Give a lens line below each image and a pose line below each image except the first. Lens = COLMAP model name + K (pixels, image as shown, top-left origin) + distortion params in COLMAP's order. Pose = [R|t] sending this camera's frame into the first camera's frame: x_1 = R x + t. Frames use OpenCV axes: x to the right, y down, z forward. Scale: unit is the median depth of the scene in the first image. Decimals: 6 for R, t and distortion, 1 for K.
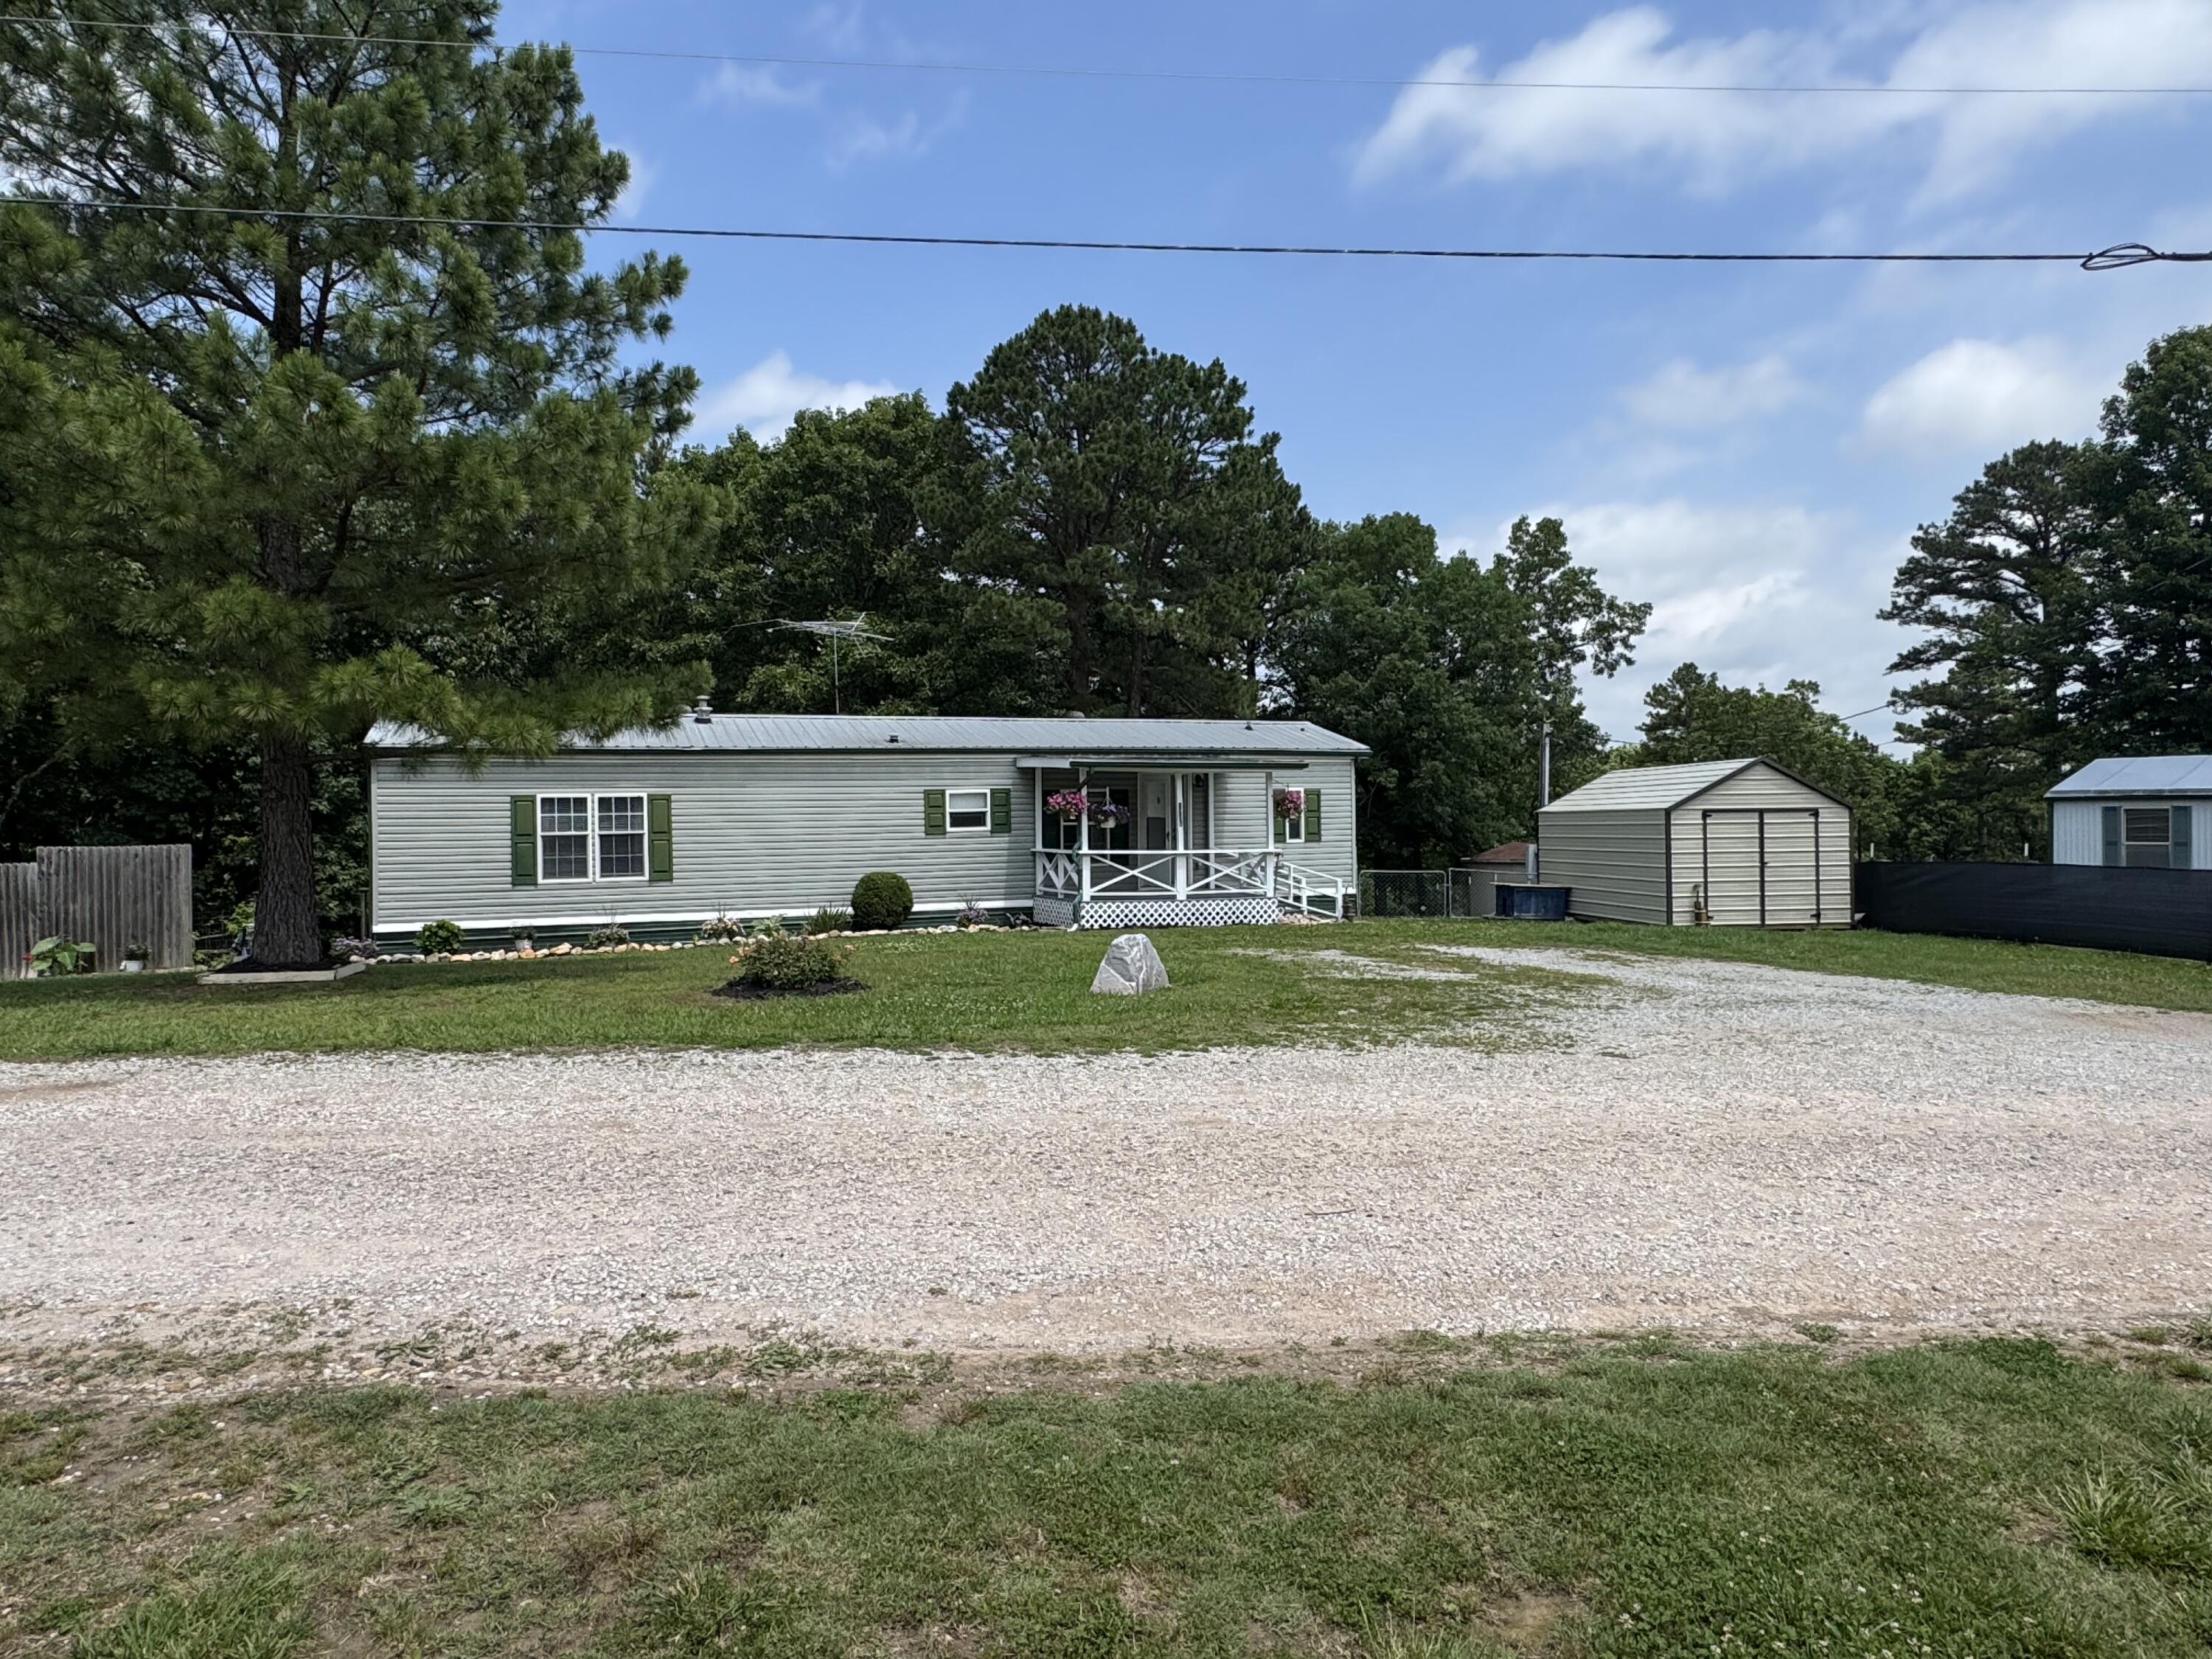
lens RADIAL K [[1374.3, 0, 1082.6], [0, 1374.3, 813.4], [0, 0, 1]] dist [-0.007315, 0.003890]
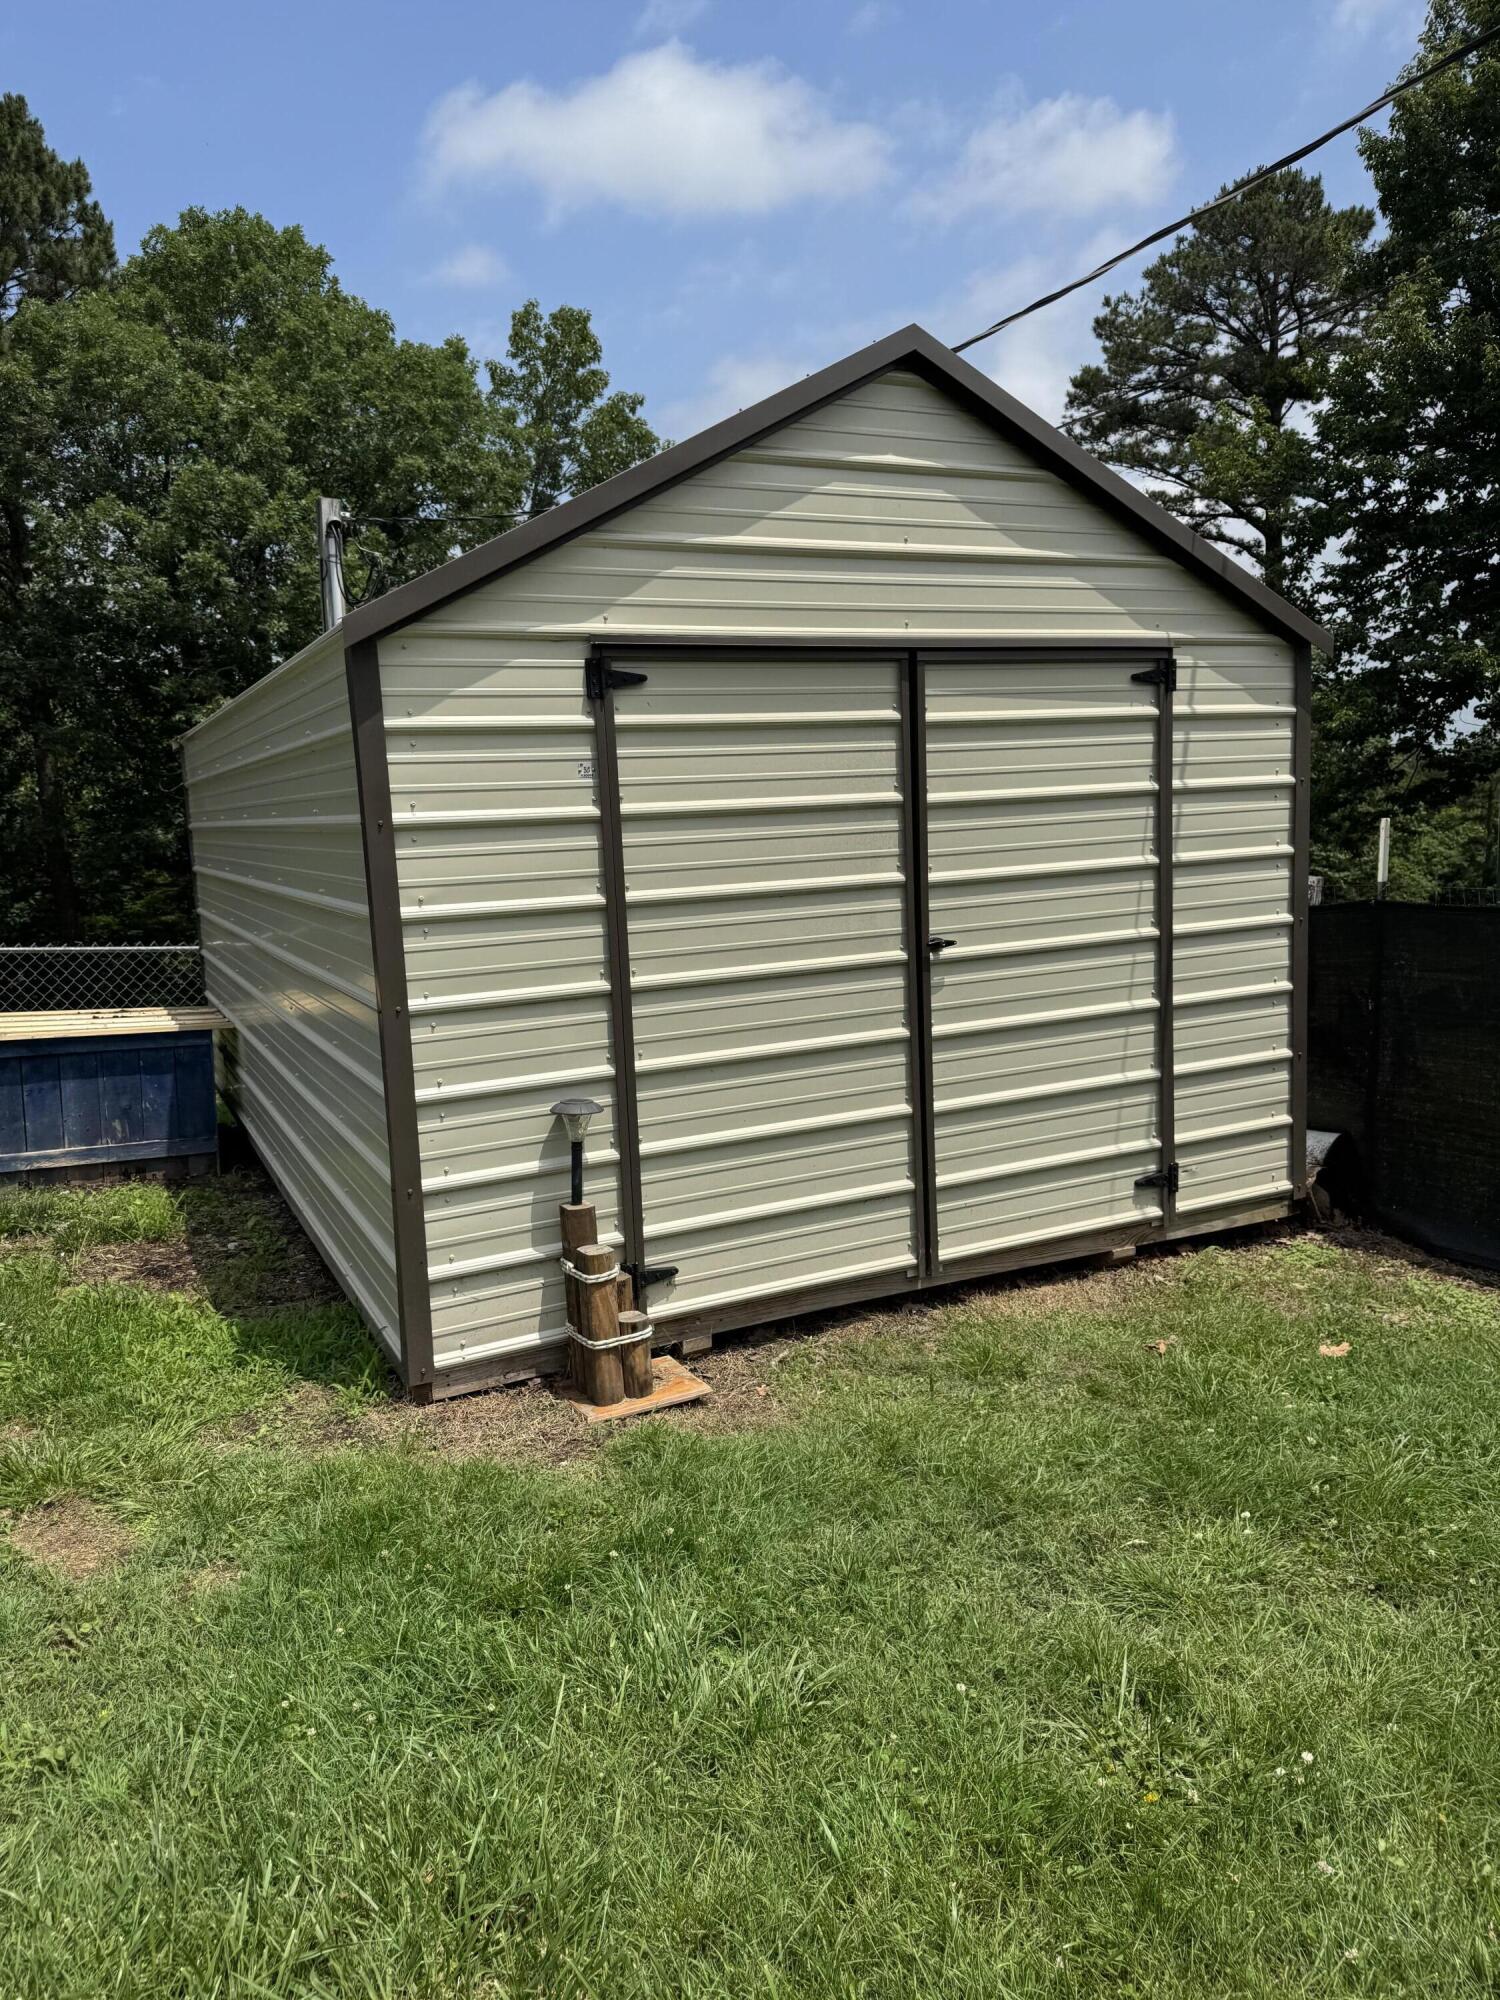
lens RADIAL K [[1415.6, 0, 754.4], [0, 1415.6, 997.0], [0, 0, 1]] dist [0.052027, -0.062696]
pose [[0.930856, -0.077934, 0.356978, 0.404580], [0.028722, 0.989572, 0.141144, 0.015495], [-0.364255, -0.121131, 0.923388, 0.827850]]
